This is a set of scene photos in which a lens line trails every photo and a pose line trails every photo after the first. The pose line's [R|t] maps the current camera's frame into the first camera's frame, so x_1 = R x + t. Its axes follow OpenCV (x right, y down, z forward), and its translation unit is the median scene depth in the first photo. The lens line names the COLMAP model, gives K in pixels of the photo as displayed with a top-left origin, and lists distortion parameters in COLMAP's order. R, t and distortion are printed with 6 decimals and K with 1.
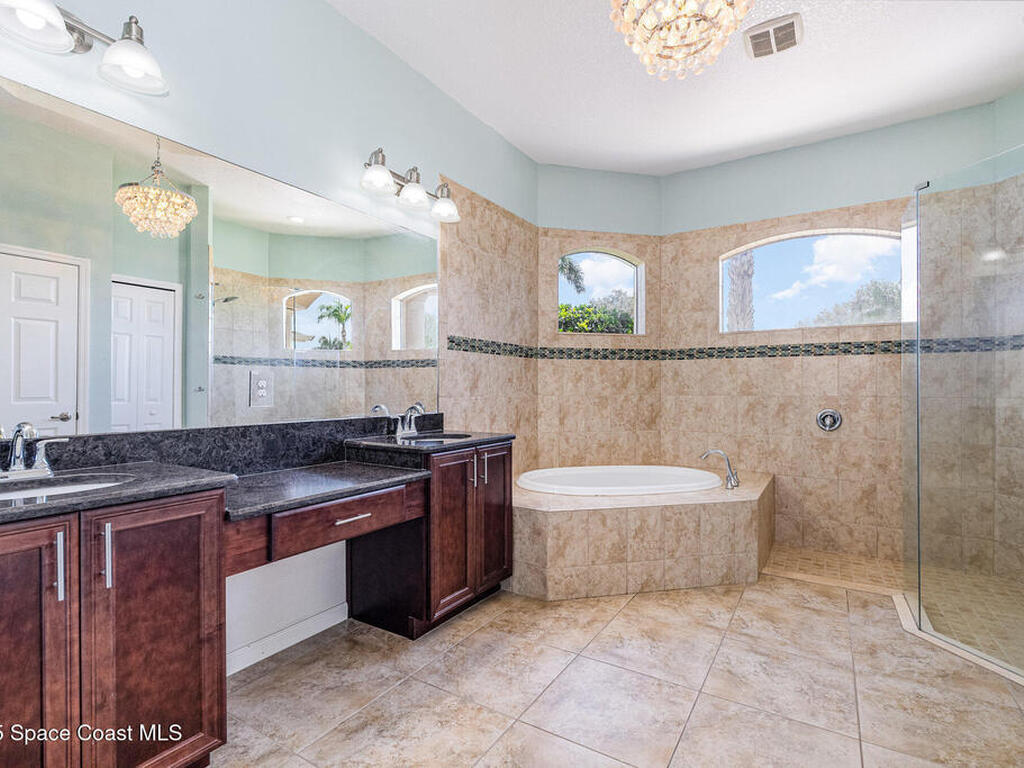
lens RADIAL K [[507.4, 0, 512.0], [0, 507.4, 384.0], [0, 0, 1]] dist [-0.032912, 0.000185]
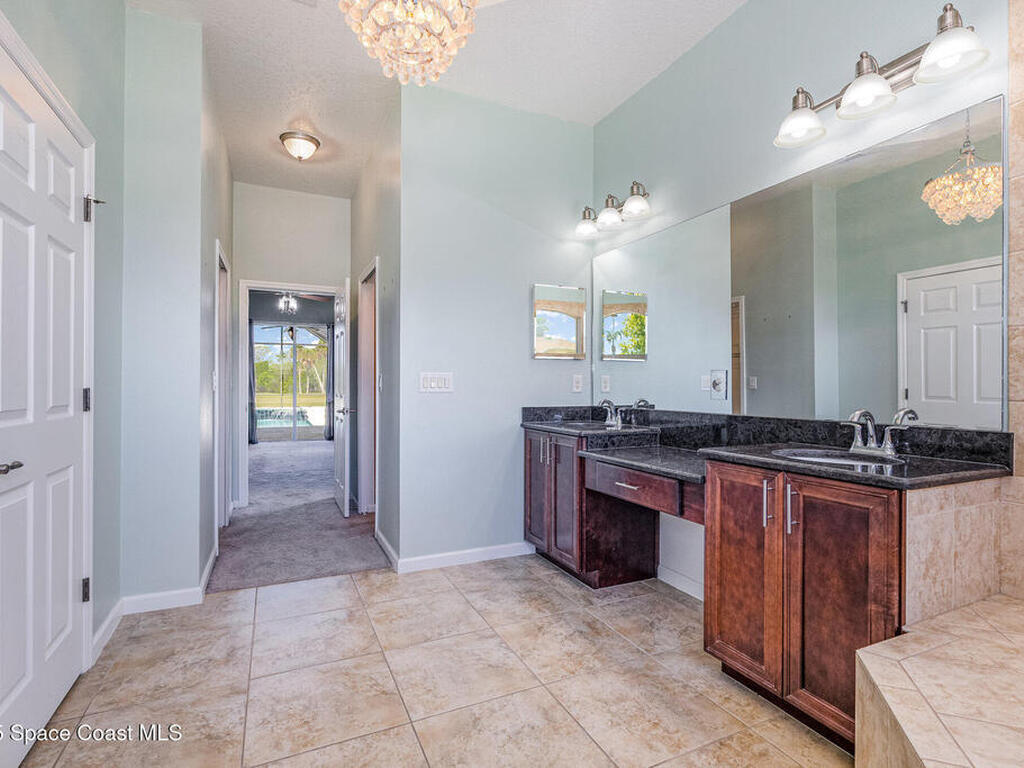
lens RADIAL K [[477.1, 0, 512.0], [0, 477.1, 384.0], [0, 0, 1]] dist [0.001257, 0.000268]
pose [[-0.526808, -0.009448, -0.849932, 0.625671], [-0.003764, 0.999954, -0.008782, 0.017041], [0.849976, -0.001427, -0.526819, 0.997396]]
